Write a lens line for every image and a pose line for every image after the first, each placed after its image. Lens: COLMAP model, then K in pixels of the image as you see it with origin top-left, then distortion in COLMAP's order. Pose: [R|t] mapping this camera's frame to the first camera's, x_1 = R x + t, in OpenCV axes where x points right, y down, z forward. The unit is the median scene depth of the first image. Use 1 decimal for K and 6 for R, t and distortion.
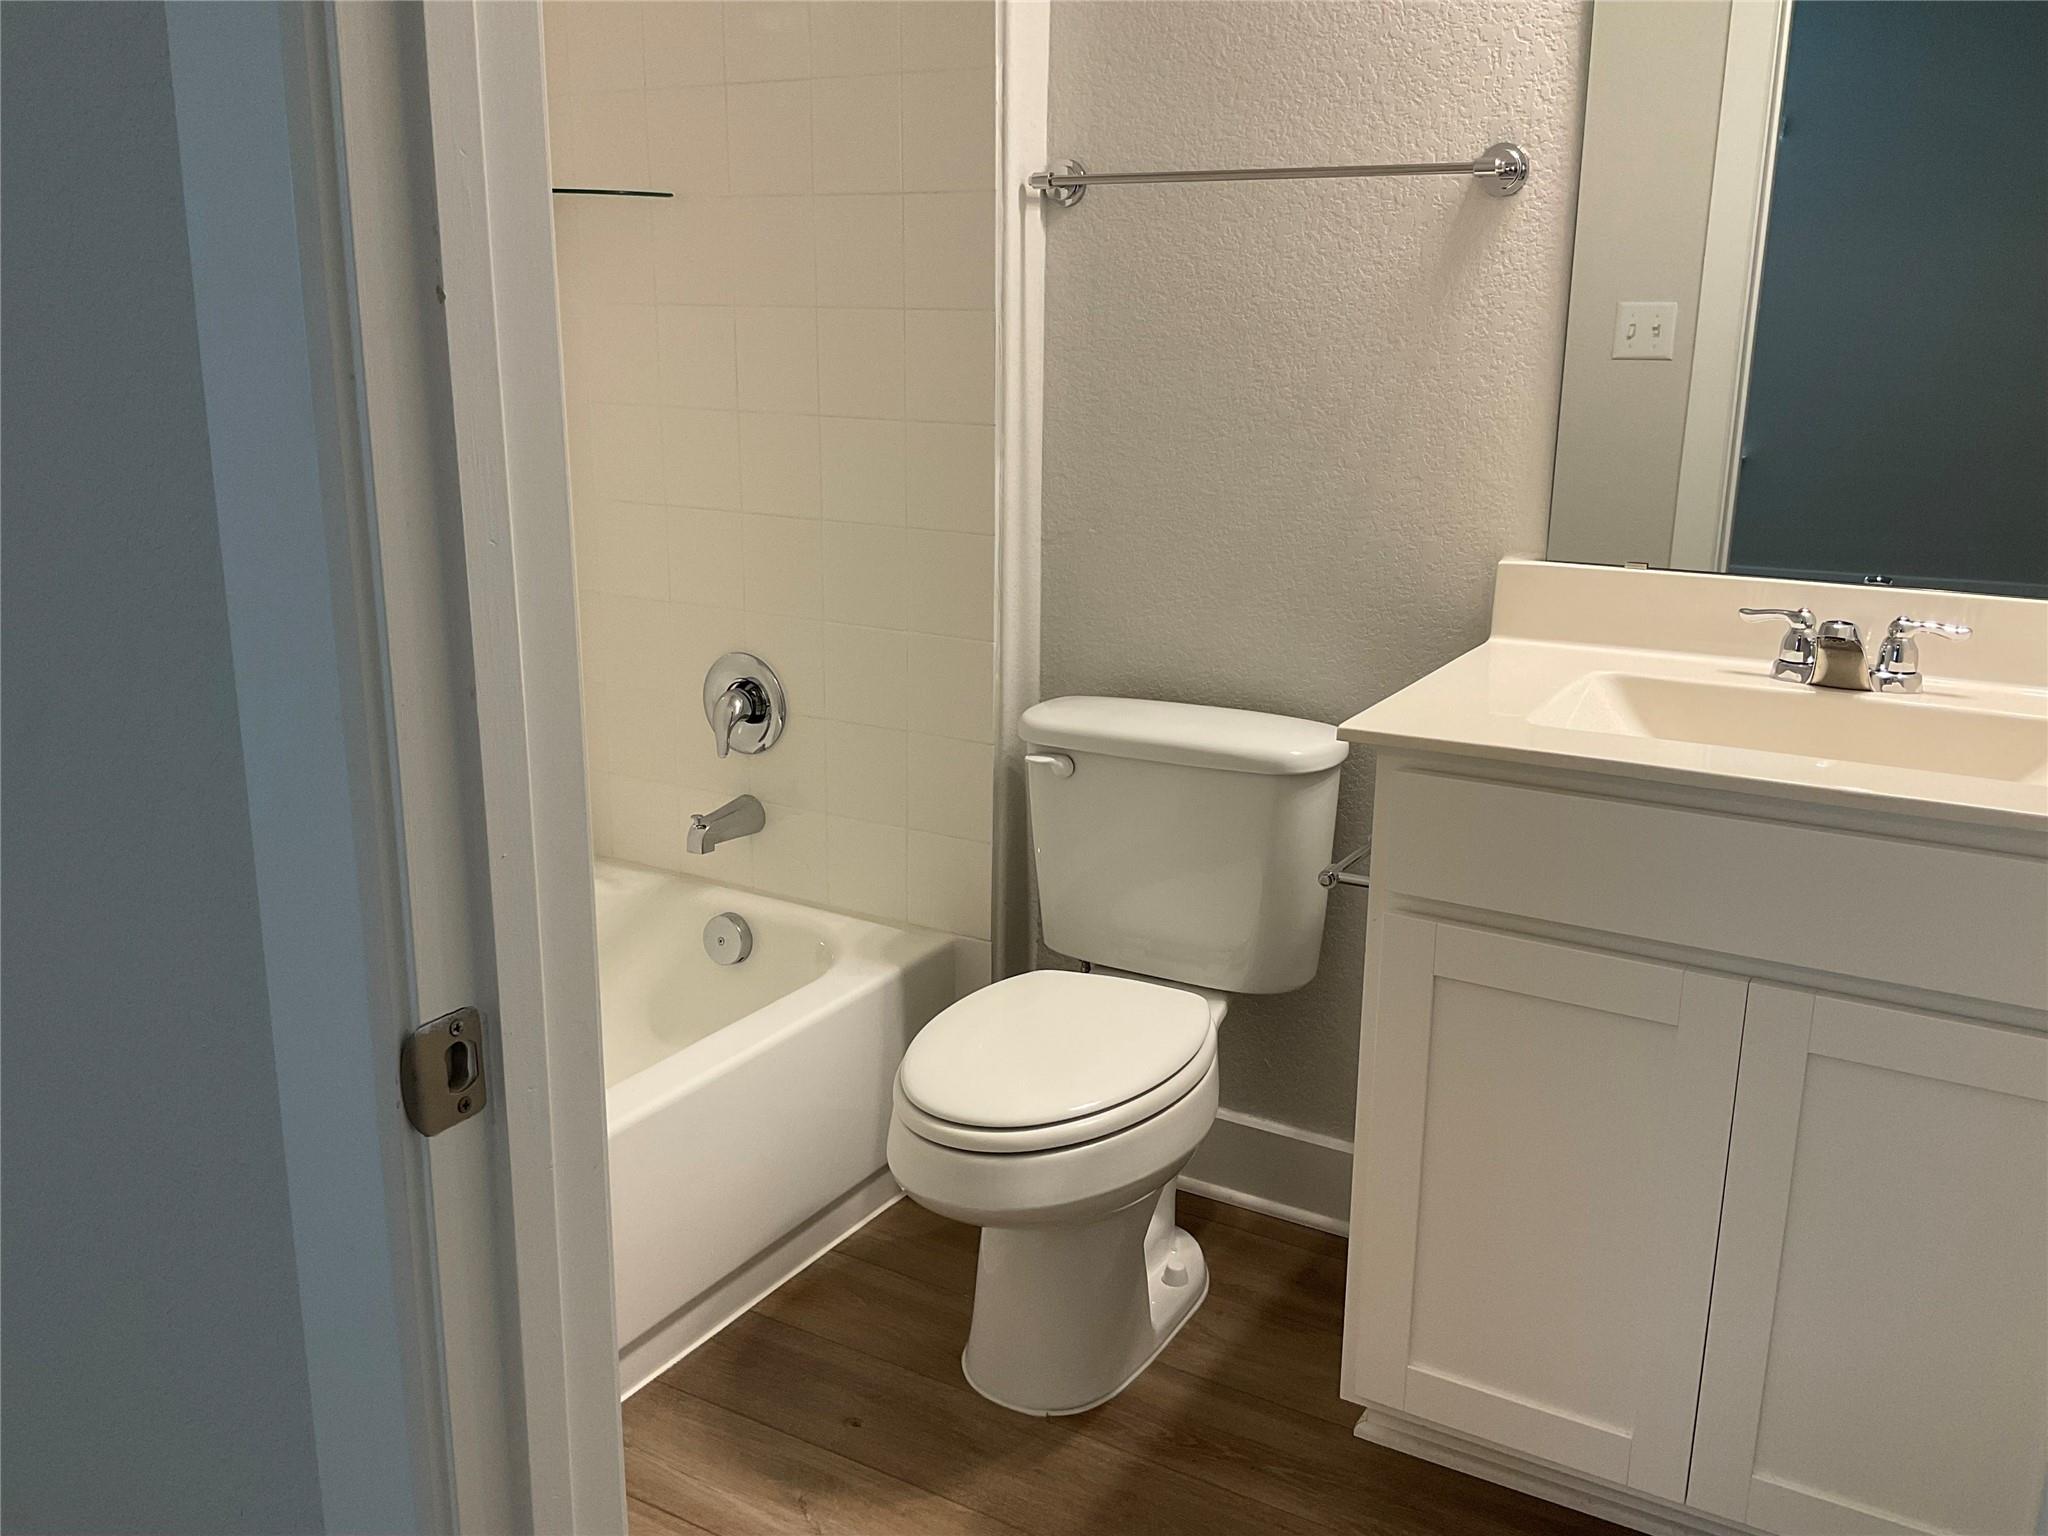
lens RADIAL K [[1782.5, 0, 1024.2], [0, 1782.5, 771.3], [0, 0, 1]] dist [0.108036, -0.032481]
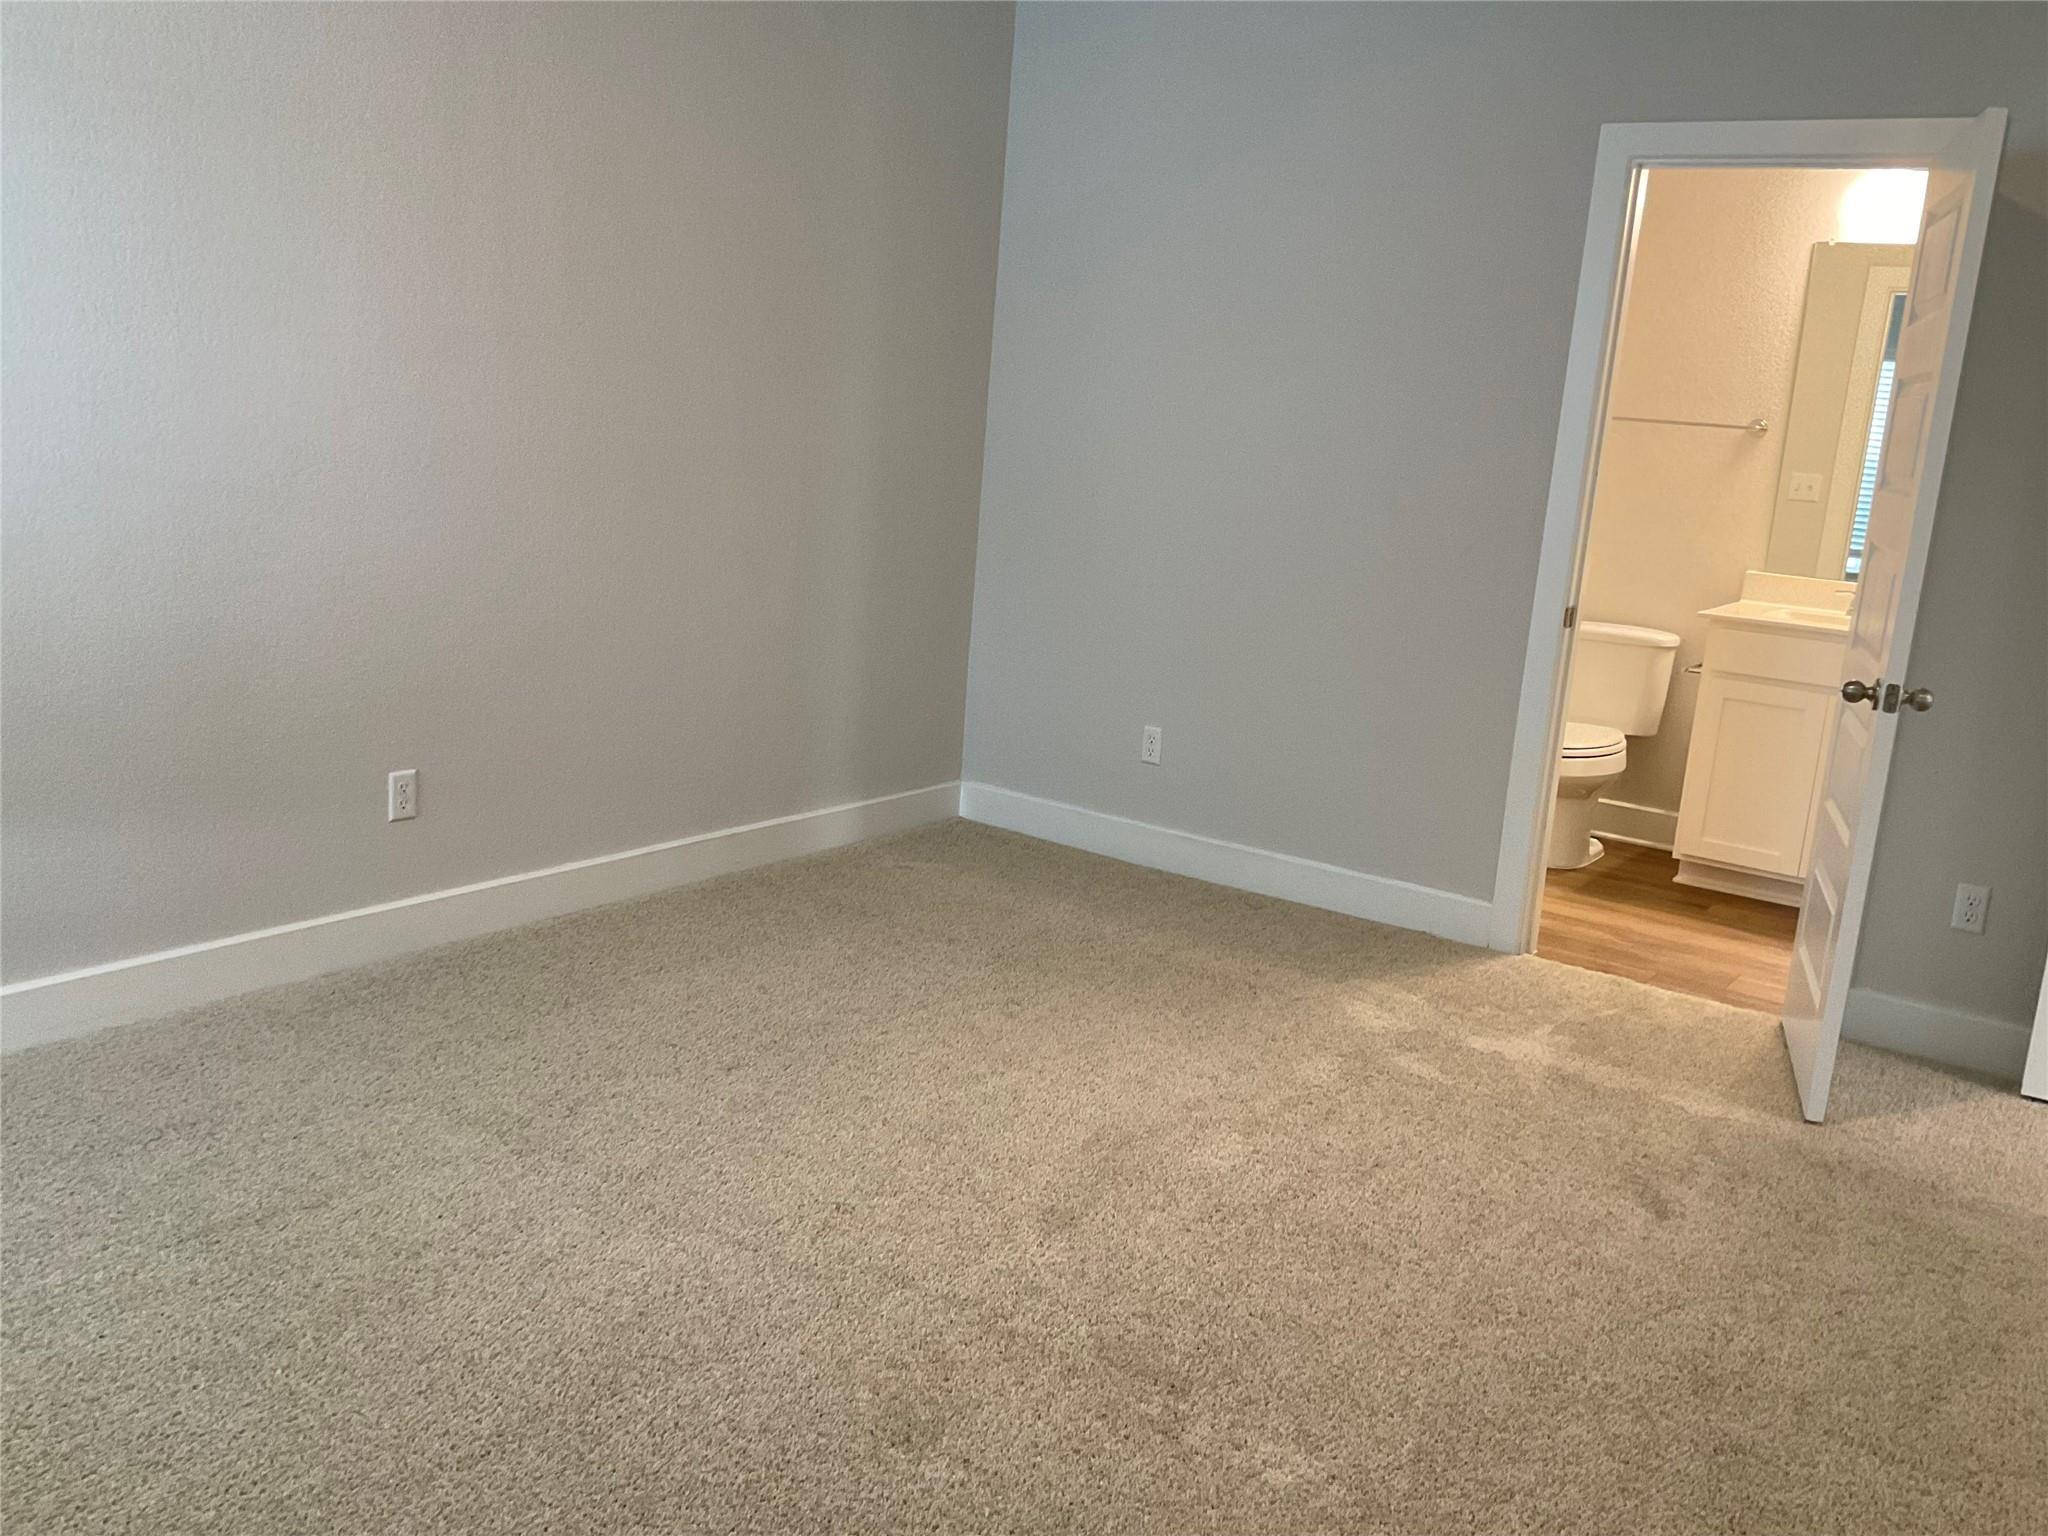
lens RADIAL K [[1782.5, 0, 1018.0], [0, 1782.5, 764.6], [0, 0, 1]] dist [0.108036, -0.032481]
pose [[0.995172, 0.076081, -0.061996, -0.613229], [-0.079554, 0.995277, -0.055626, 0.398310], [0.057472, 0.060289, 0.996525, -1.696902]]
